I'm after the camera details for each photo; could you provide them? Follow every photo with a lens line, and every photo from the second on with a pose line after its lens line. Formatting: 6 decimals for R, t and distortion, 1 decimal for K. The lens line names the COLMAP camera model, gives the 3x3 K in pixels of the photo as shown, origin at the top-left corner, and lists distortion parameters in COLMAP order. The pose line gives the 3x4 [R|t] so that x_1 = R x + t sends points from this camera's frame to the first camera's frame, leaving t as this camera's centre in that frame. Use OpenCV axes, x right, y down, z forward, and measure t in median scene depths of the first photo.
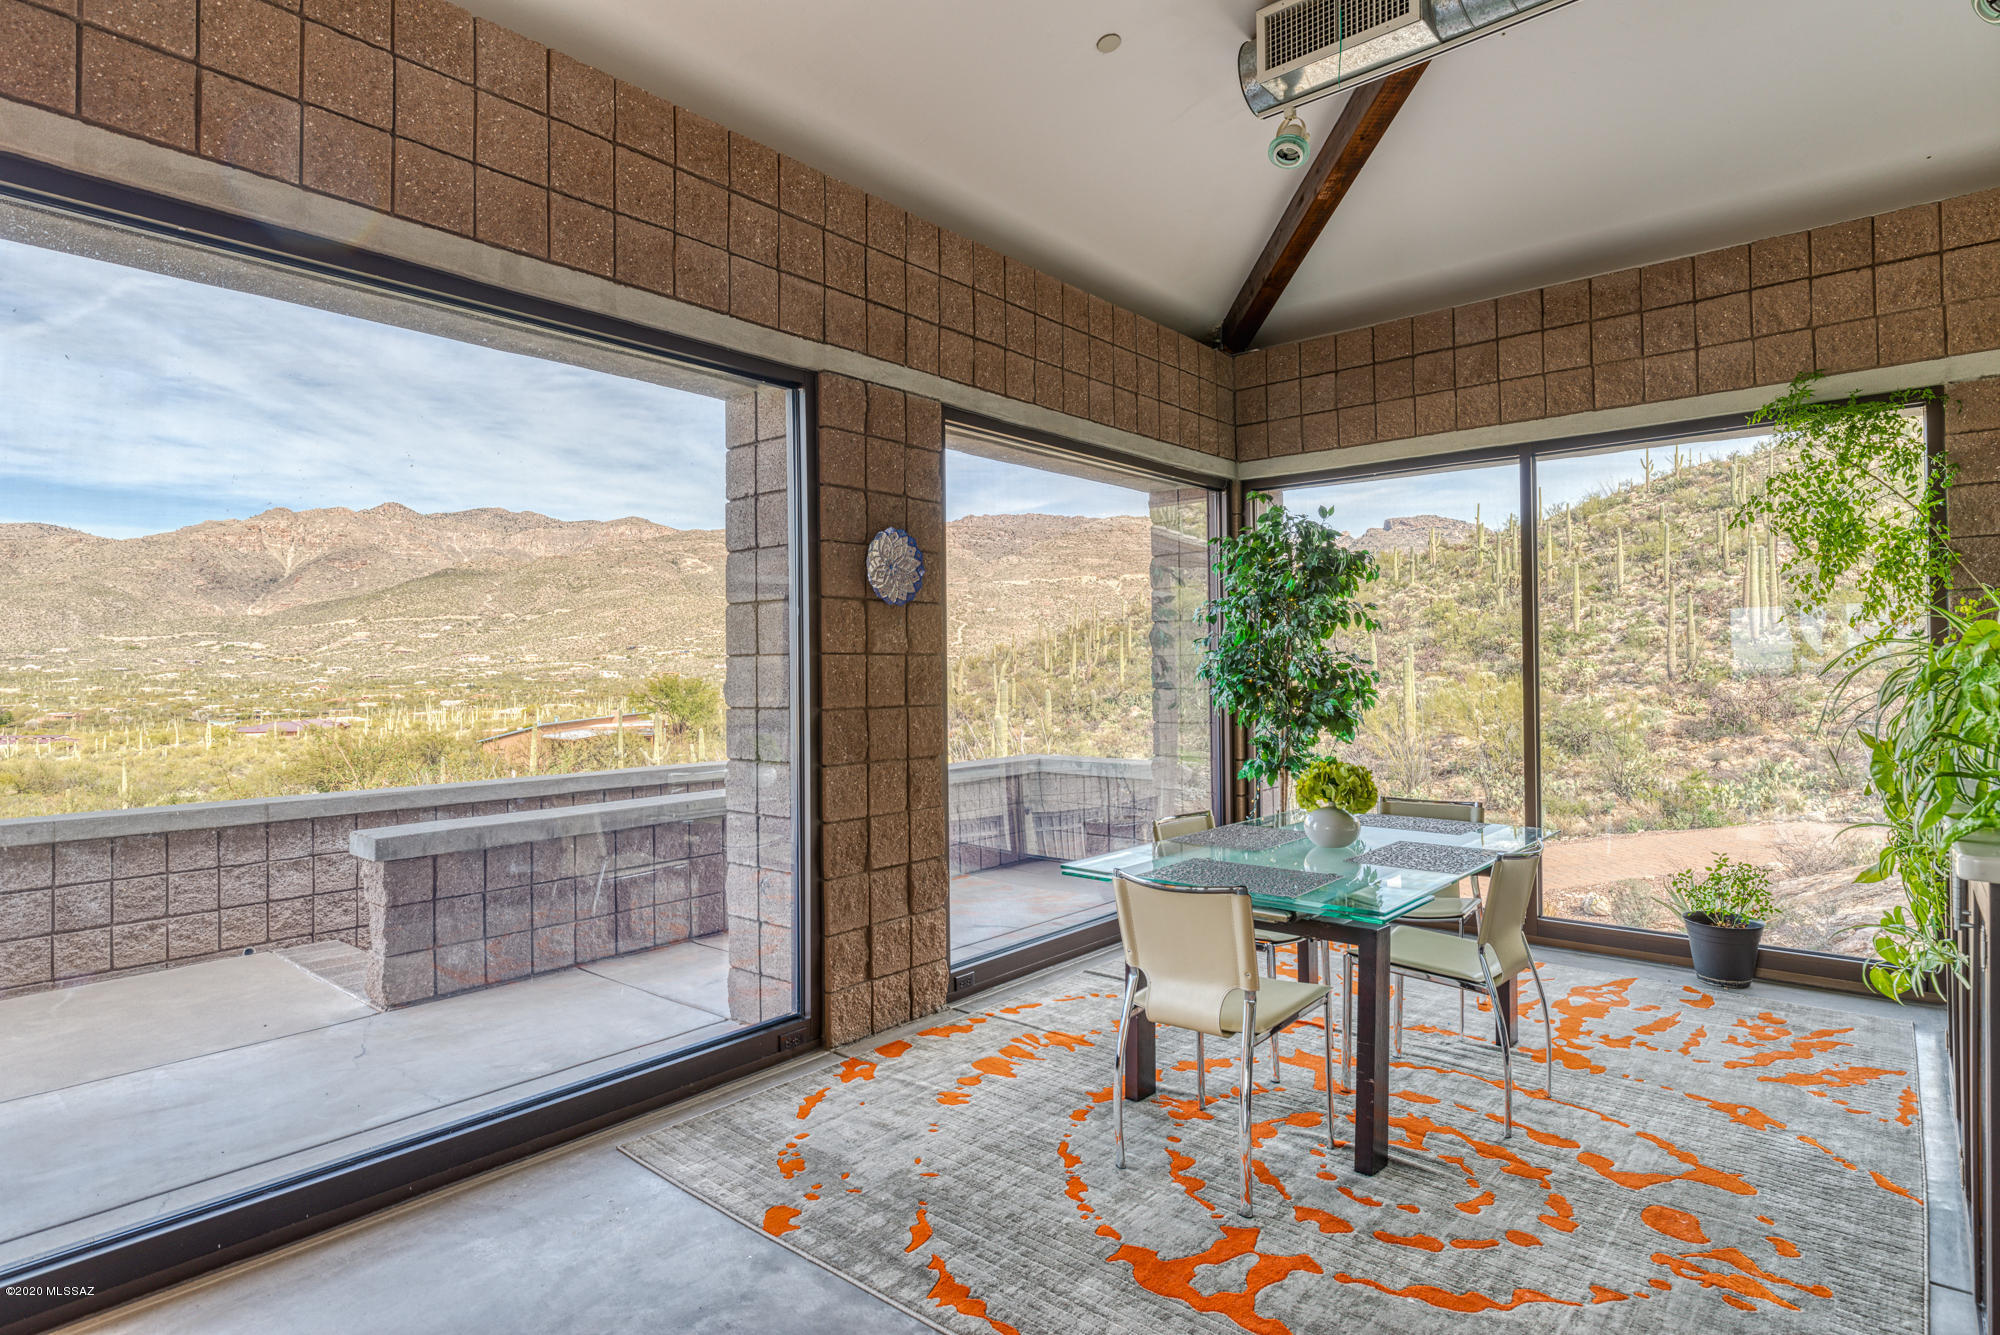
lens RADIAL K [[1076.2, 0, 1001.8], [0, 1076.2, 659.1], [0, 0, 1]] dist [0.002320, 0.000021]
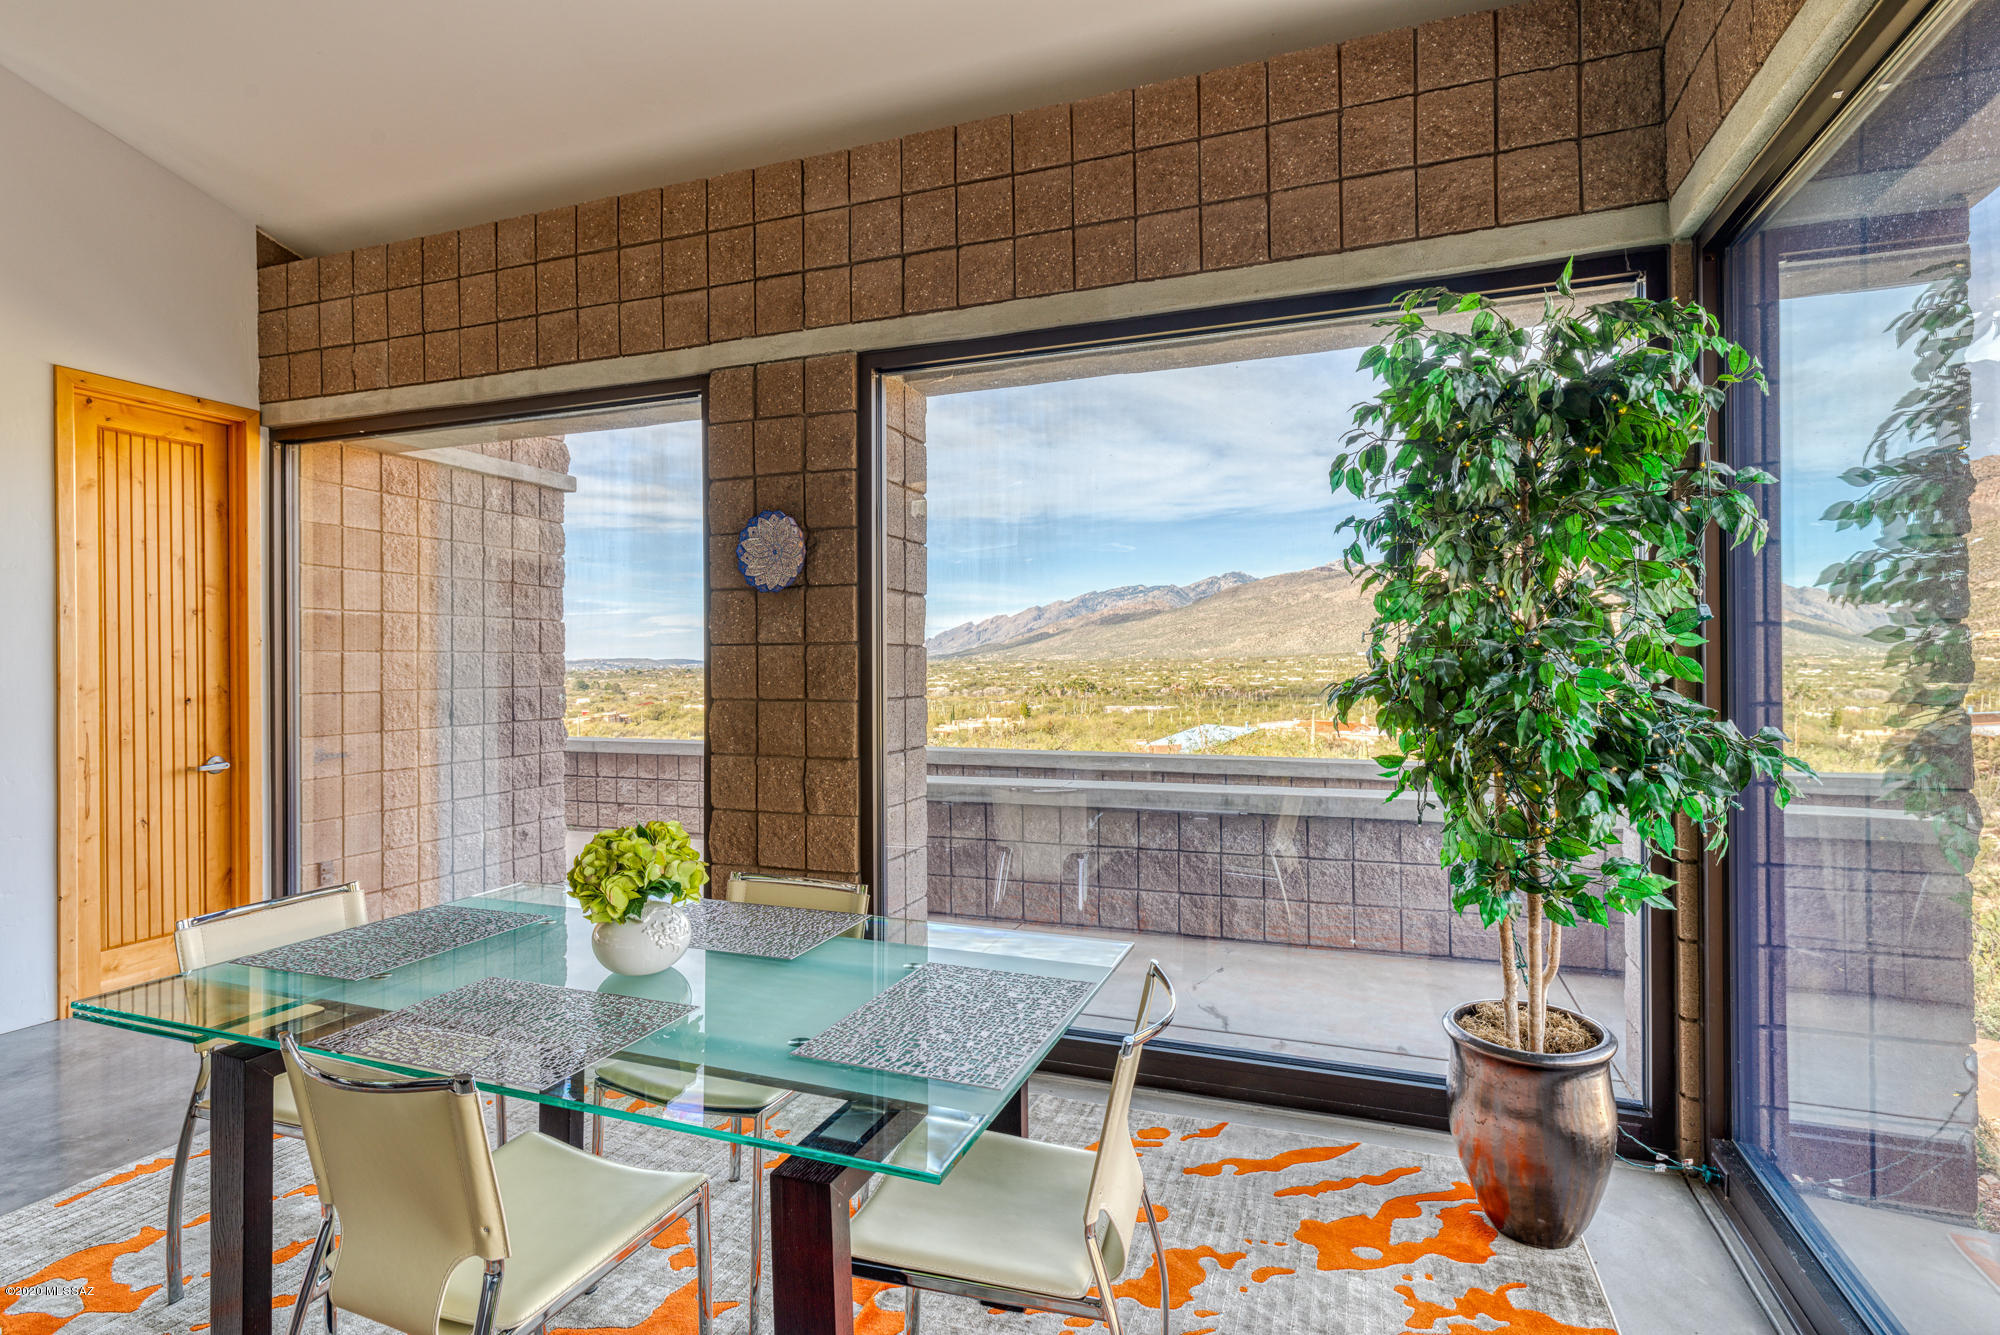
lens RADIAL K [[977.6, 0, 1002.6], [0, 977.6, 663.5], [0, 0, 1]] dist [0.001666, 0.000157]
pose [[0.341398, 0.007319, -0.939890, 0.780924], [0.013752, 0.999824, 0.012781, 0.004145], [0.939818, -0.017289, 0.341237, 0.902750]]
